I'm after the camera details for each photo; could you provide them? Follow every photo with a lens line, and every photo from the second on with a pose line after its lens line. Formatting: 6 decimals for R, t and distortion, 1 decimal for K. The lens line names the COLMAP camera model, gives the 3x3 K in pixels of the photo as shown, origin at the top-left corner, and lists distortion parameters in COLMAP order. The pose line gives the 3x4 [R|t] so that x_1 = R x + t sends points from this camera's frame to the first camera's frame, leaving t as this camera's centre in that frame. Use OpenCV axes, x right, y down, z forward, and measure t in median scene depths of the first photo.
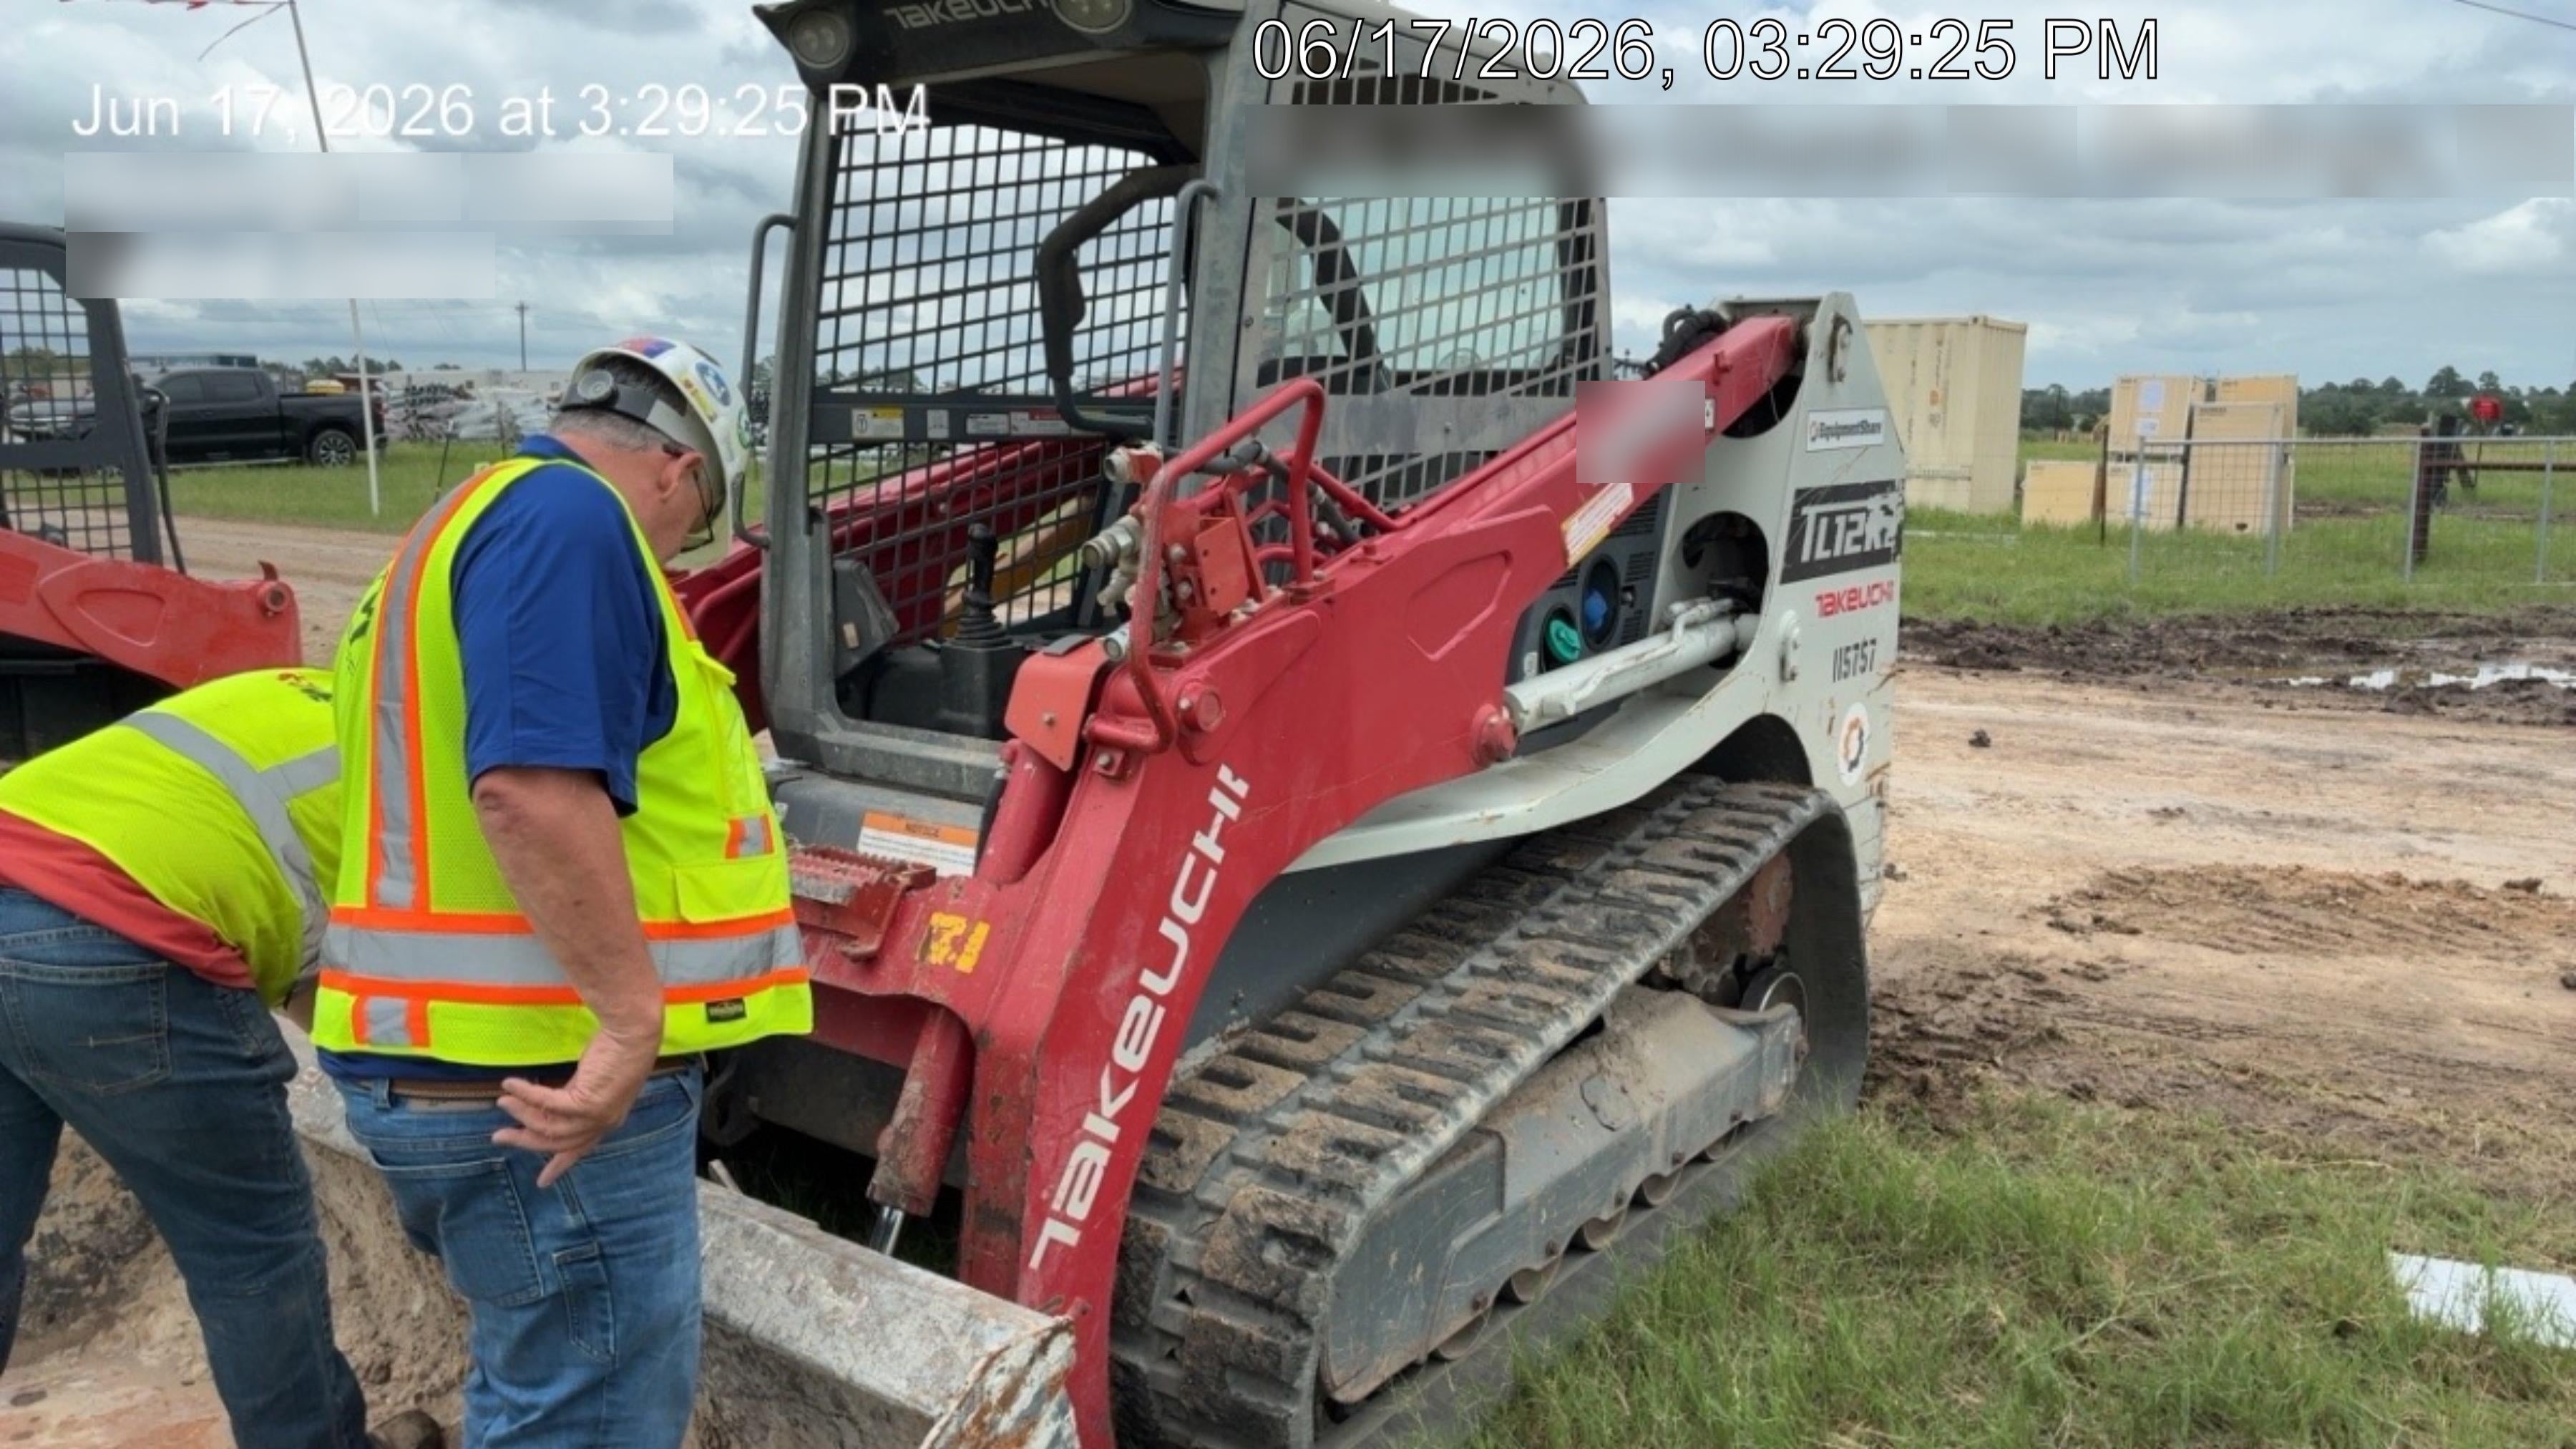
lens RADIAL K [[1911.5, 0, 1337.6], [0, 1911.5, 718.7], [0, 0, 1]] dist [-0.000966, -0.001484]
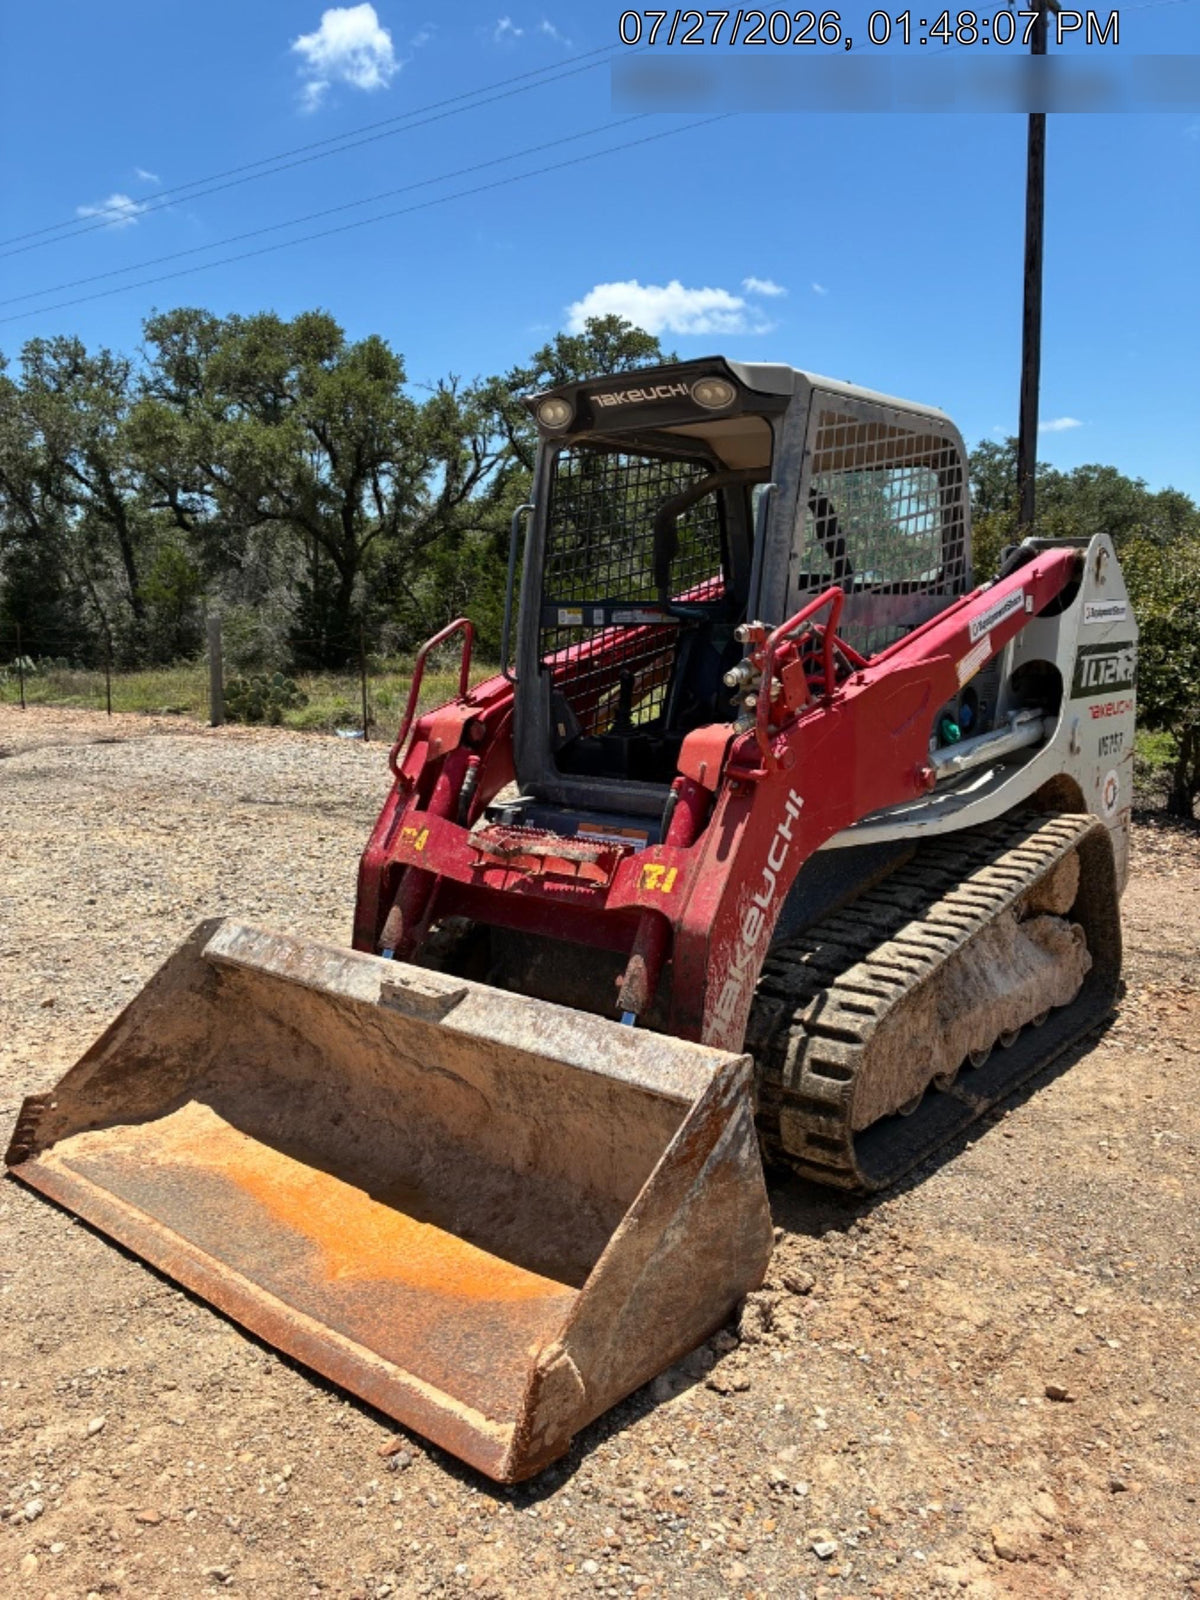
lens RADIAL K [[1190.4, 0, 595.9], [0, 1190.4, 780.2], [0, 0, 1]] dist [0.076312, -0.106865]
pose [[0.994956, -0.001360, -0.100301, -0.098244], [-0.000882, 0.999751, -0.022304, 0.030638], [0.100306, 0.022280, 0.994707, -0.150264]]
